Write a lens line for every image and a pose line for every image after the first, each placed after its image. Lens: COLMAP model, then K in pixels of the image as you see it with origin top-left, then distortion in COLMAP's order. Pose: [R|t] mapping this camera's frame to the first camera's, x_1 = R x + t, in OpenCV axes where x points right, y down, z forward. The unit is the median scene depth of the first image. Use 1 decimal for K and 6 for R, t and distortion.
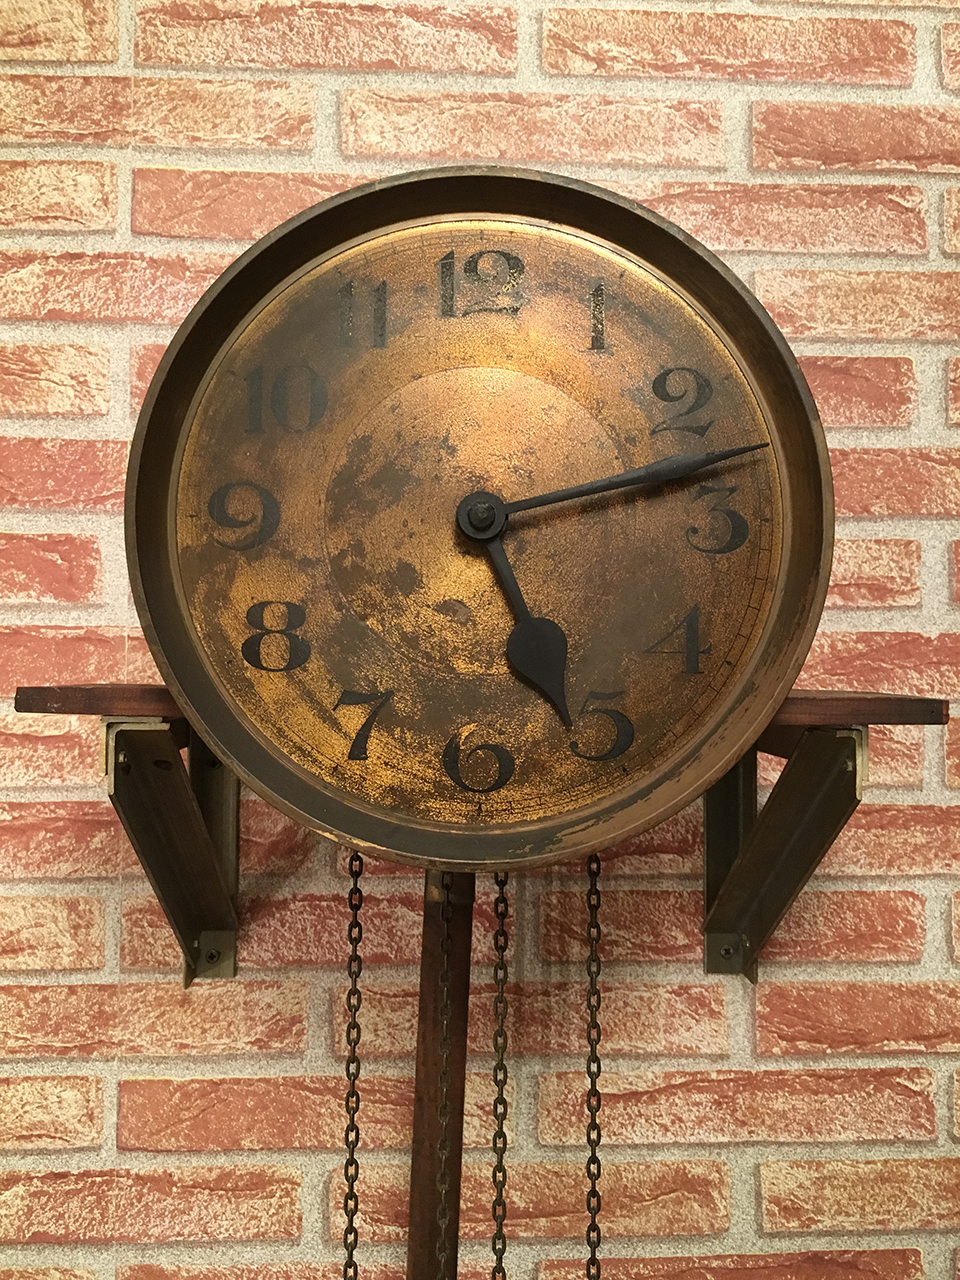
lens RADIAL K [[1065.1, 0, 479.8], [0, 1065.1, 628.1], [0, 0, 1]] dist [0.026262, -0.058200]
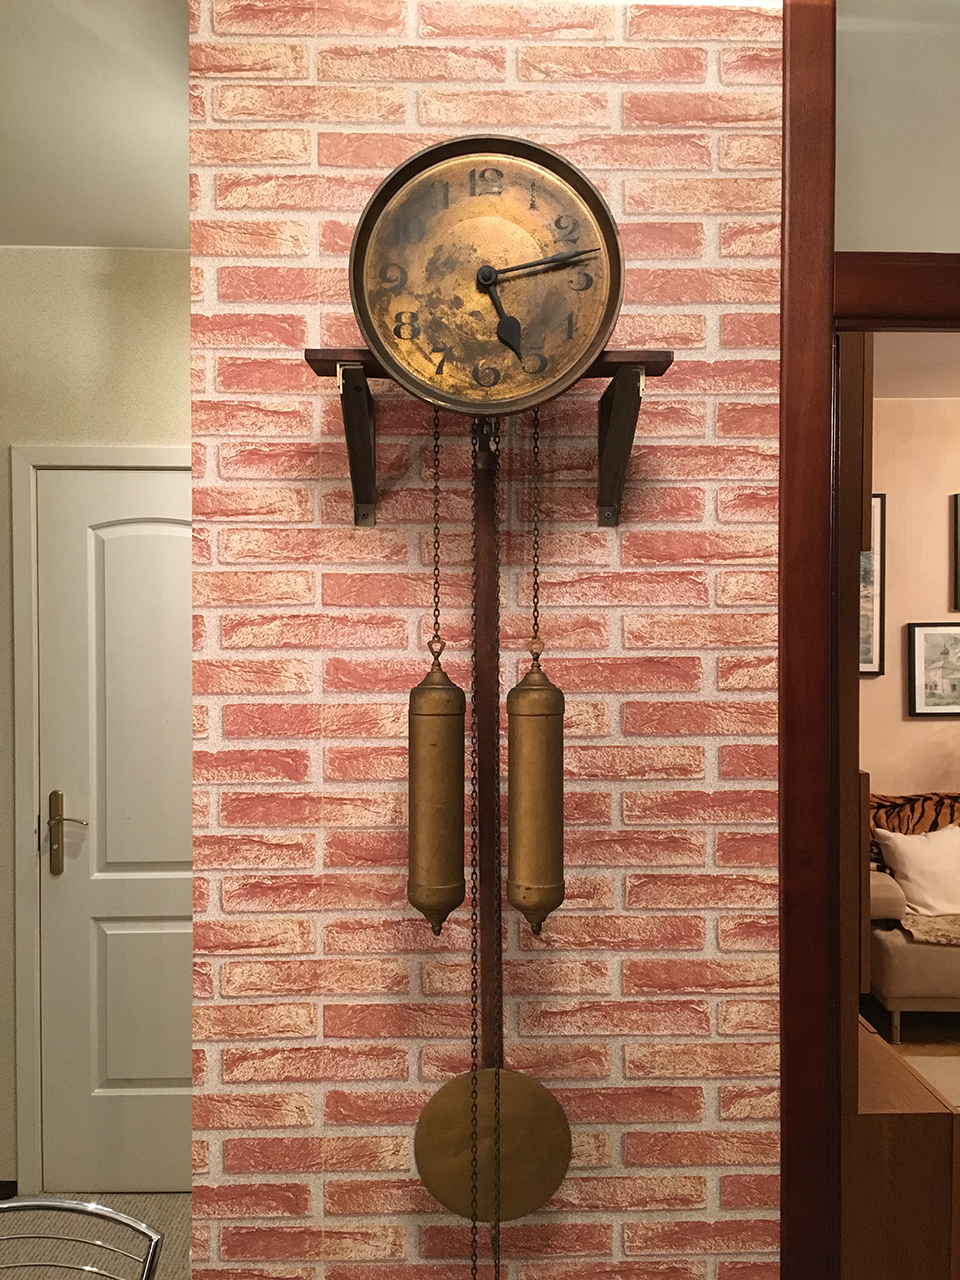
lens RADIAL K [[1065.1, 0, 482.4], [0, 1065.1, 653.0], [0, 0, 1]] dist [0.026262, -0.058200]
pose [[0.999754, -0.006320, -0.021278, 0.027710], [0.007865, 0.997275, 0.073359, 0.421628], [0.020757, -0.073508, 0.997079, -1.119801]]
